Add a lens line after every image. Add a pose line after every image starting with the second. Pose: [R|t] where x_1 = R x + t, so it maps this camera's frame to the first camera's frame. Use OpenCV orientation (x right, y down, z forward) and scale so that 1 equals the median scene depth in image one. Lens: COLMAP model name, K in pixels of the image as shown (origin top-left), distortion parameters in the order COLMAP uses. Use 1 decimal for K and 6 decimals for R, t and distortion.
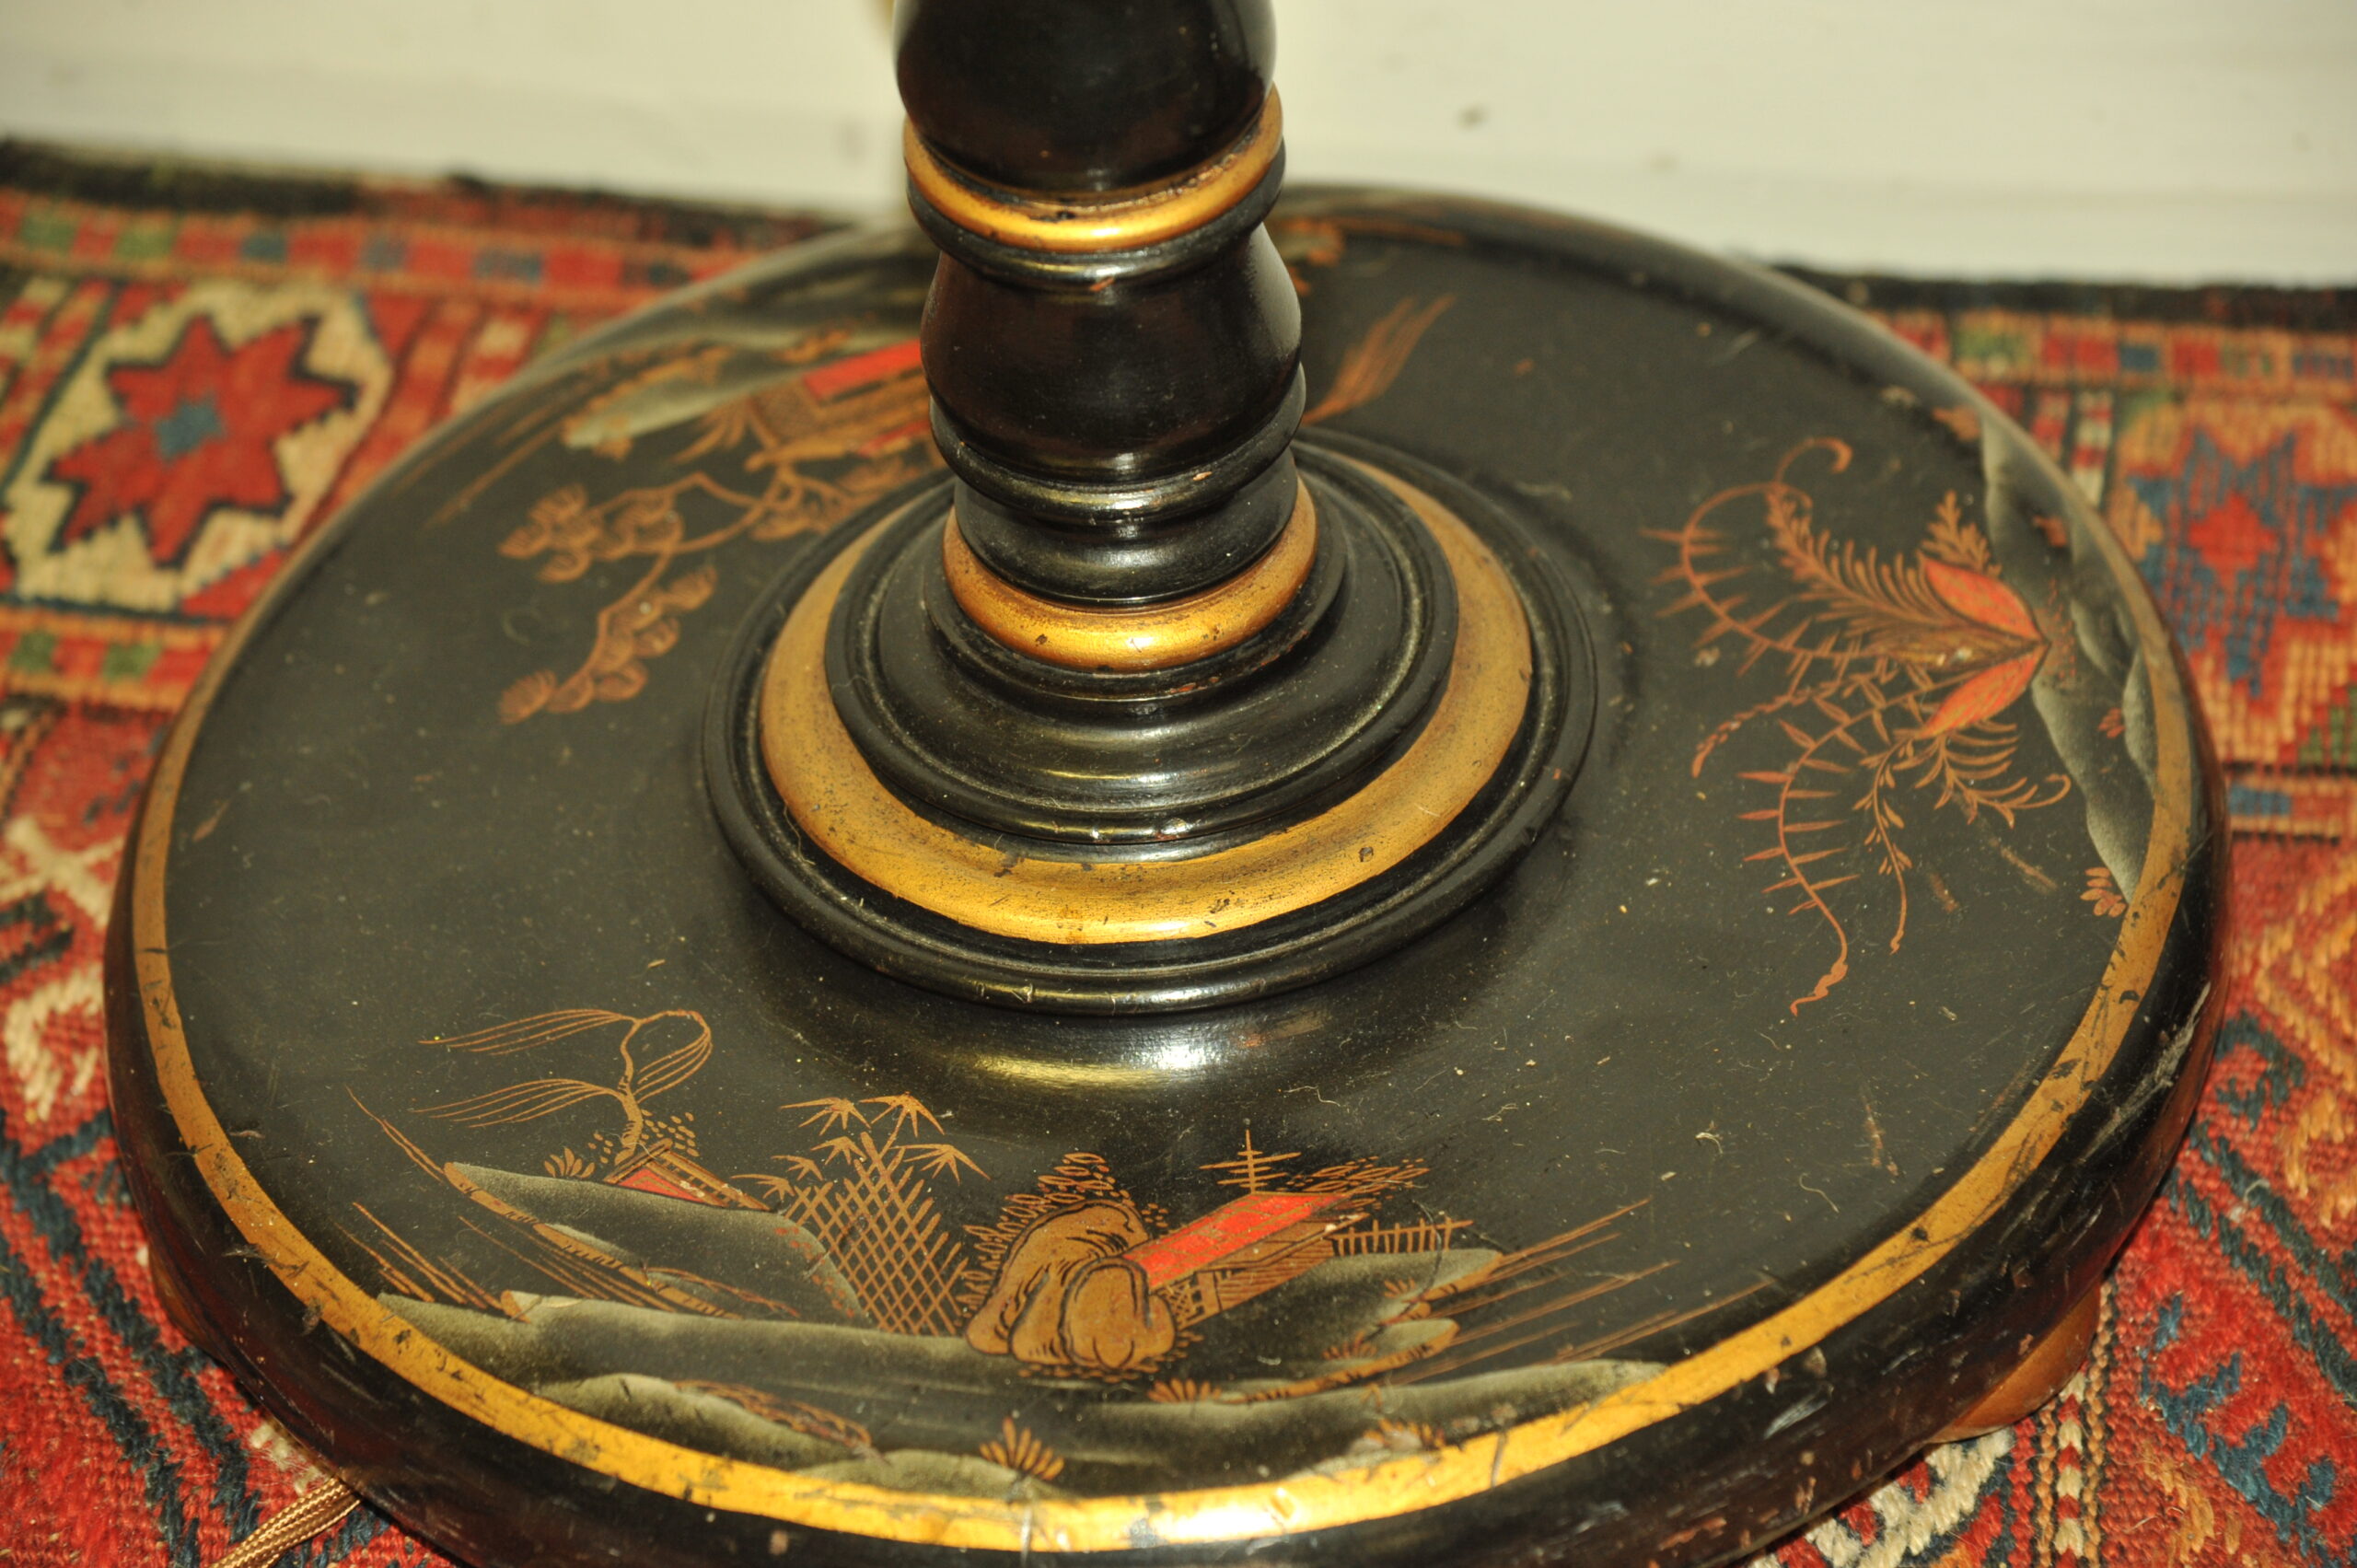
lens RADIAL K [[6807.3, 0, 1223.7], [0, 6807.3, 736.8], [0, 0, 1]] dist [0.734225, 0.000000]
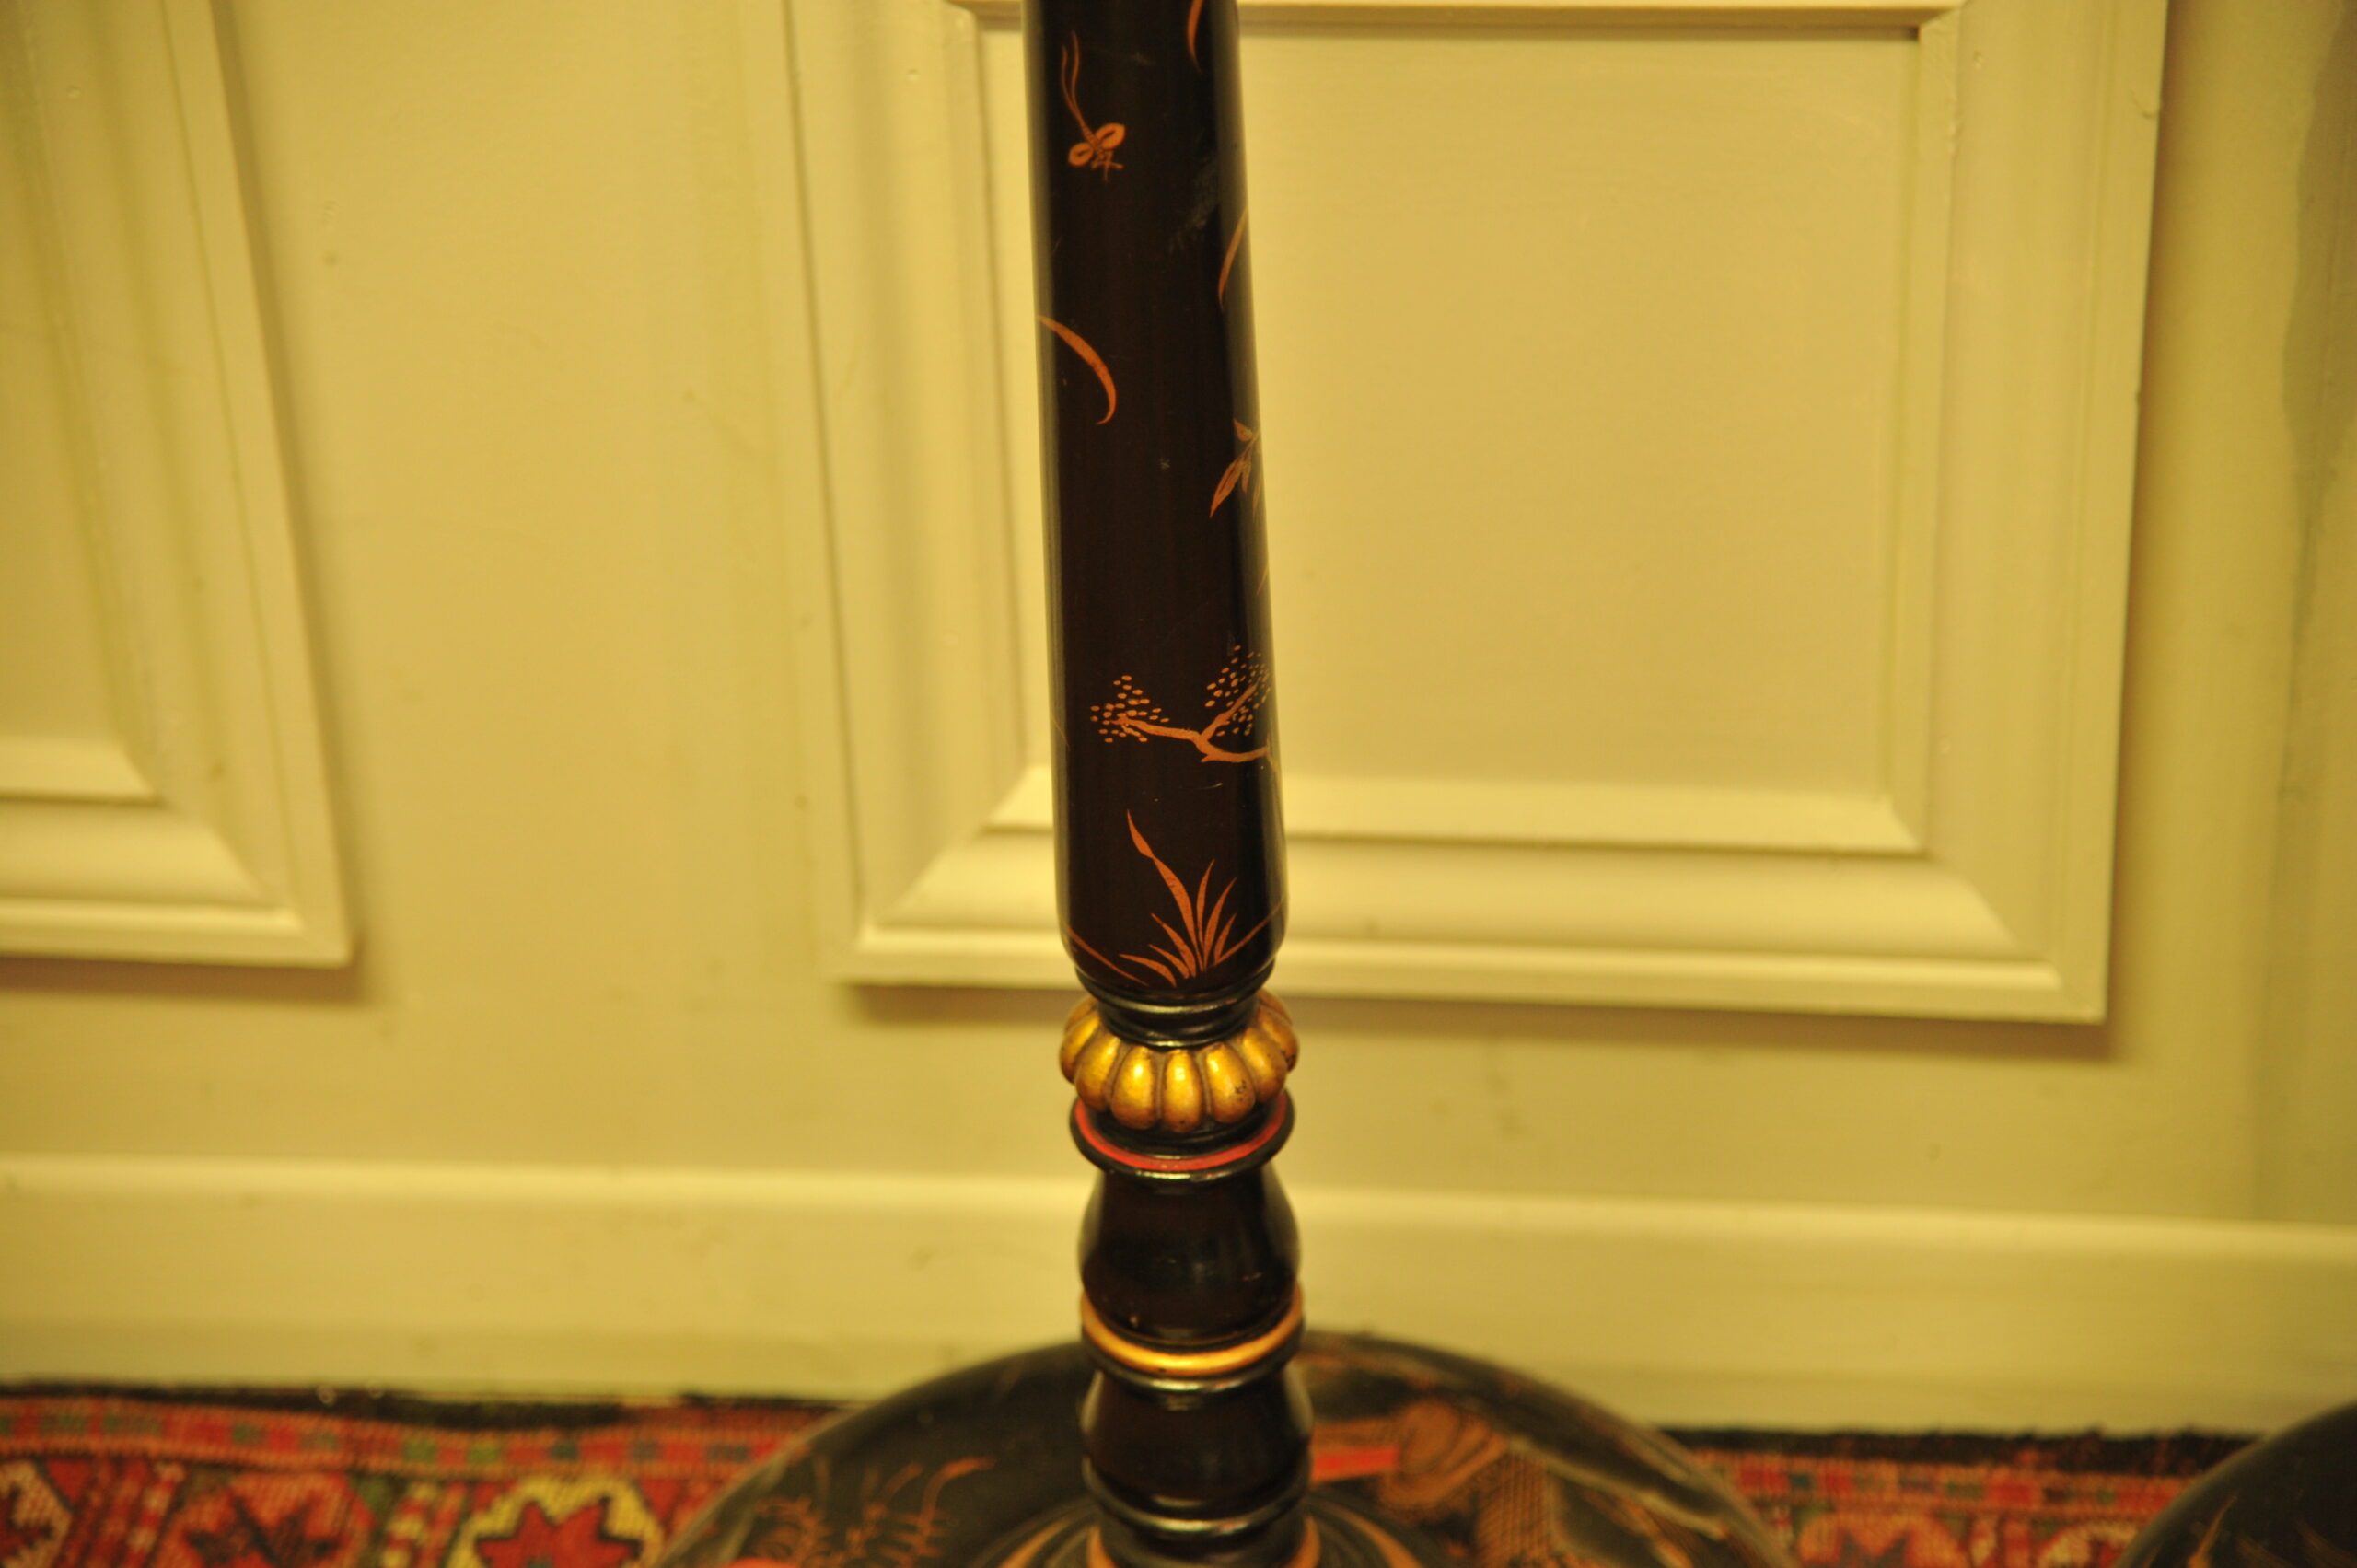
lens RADIAL K [[6766.1, 0, 1175.1], [0, 6766.1, 792.9], [0, 0, 1]] dist [0.837692, 0.000000]
pose [[0.996485, -0.031500, 0.077629, -0.121504], [0.041517, 0.990512, -0.131007, -0.011484], [-0.072766, 0.133769, 0.988337, -0.529312]]
